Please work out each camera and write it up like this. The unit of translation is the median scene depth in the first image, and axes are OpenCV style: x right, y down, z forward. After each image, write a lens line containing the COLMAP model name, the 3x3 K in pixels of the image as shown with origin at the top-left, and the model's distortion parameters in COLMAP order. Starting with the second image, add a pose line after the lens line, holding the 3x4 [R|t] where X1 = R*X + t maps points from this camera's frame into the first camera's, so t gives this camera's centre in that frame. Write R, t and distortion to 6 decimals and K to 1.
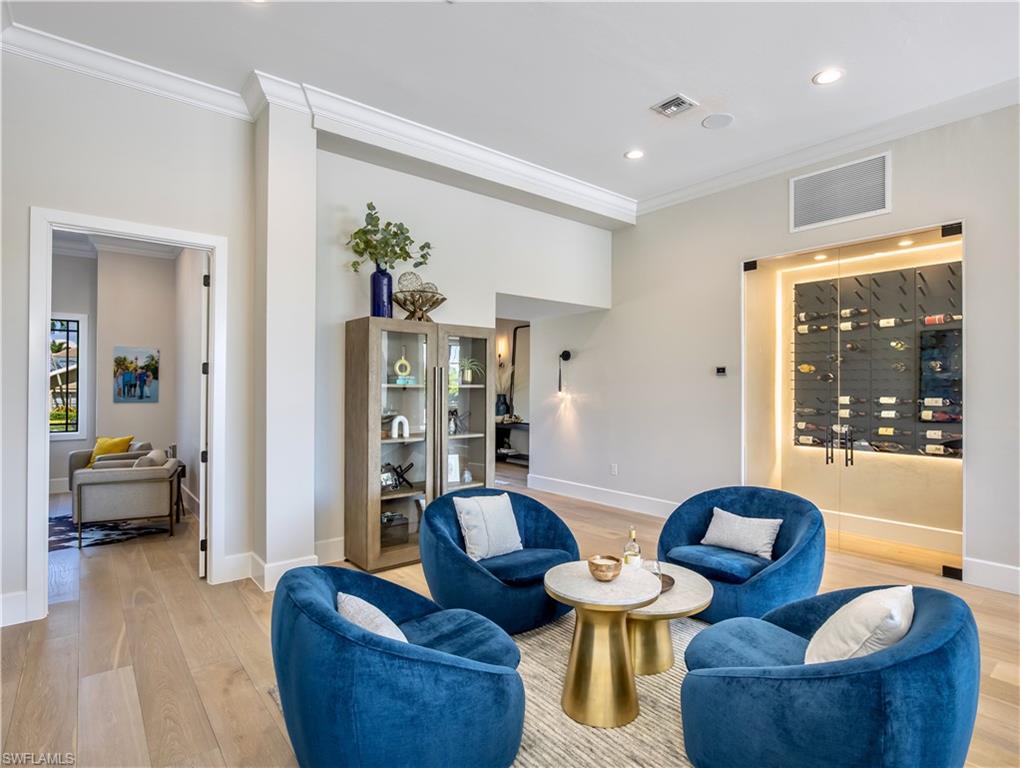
lens RADIAL K [[531.3, 0, 514.6], [0, 531.3, 387.6], [0, 0, 1]] dist [-0.017619, 0.002465]
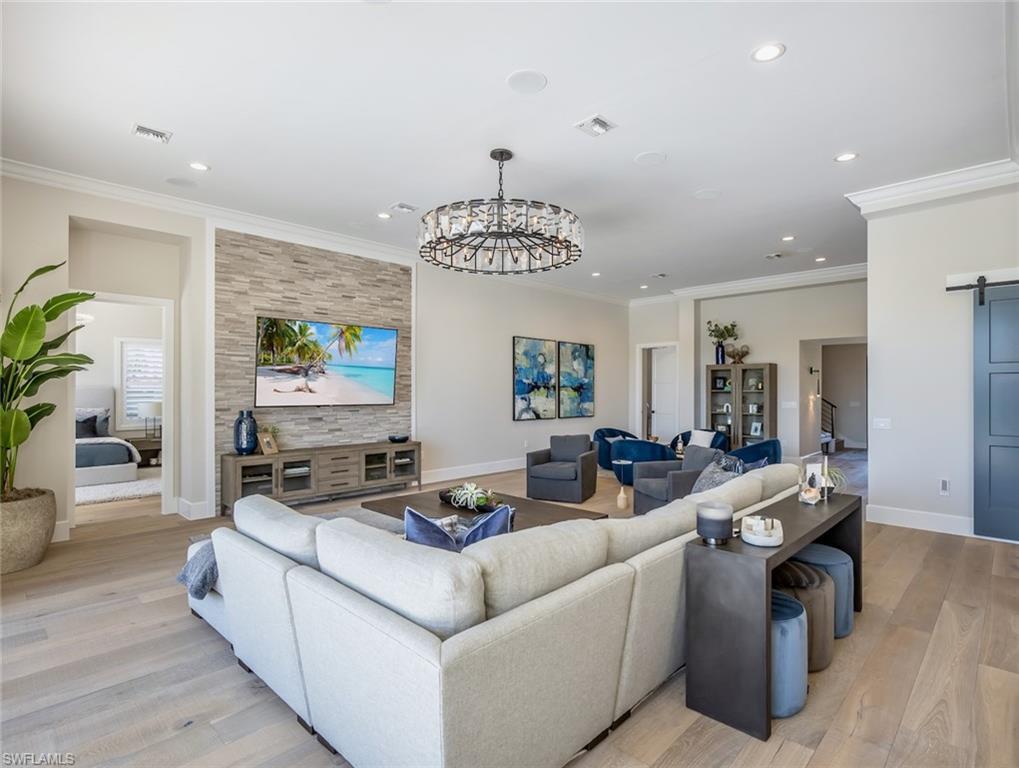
lens RADIAL K [[532.3, 0, 516.7], [0, 532.3, 388.9], [0, 0, 1]] dist [-0.016833, 0.002455]
pose [[0.115050, -0.003643, -0.993353, 2.066665], [0.001062, 0.999993, -0.003545, -0.004163], [0.993359, -0.000647, 0.115053, -0.229196]]
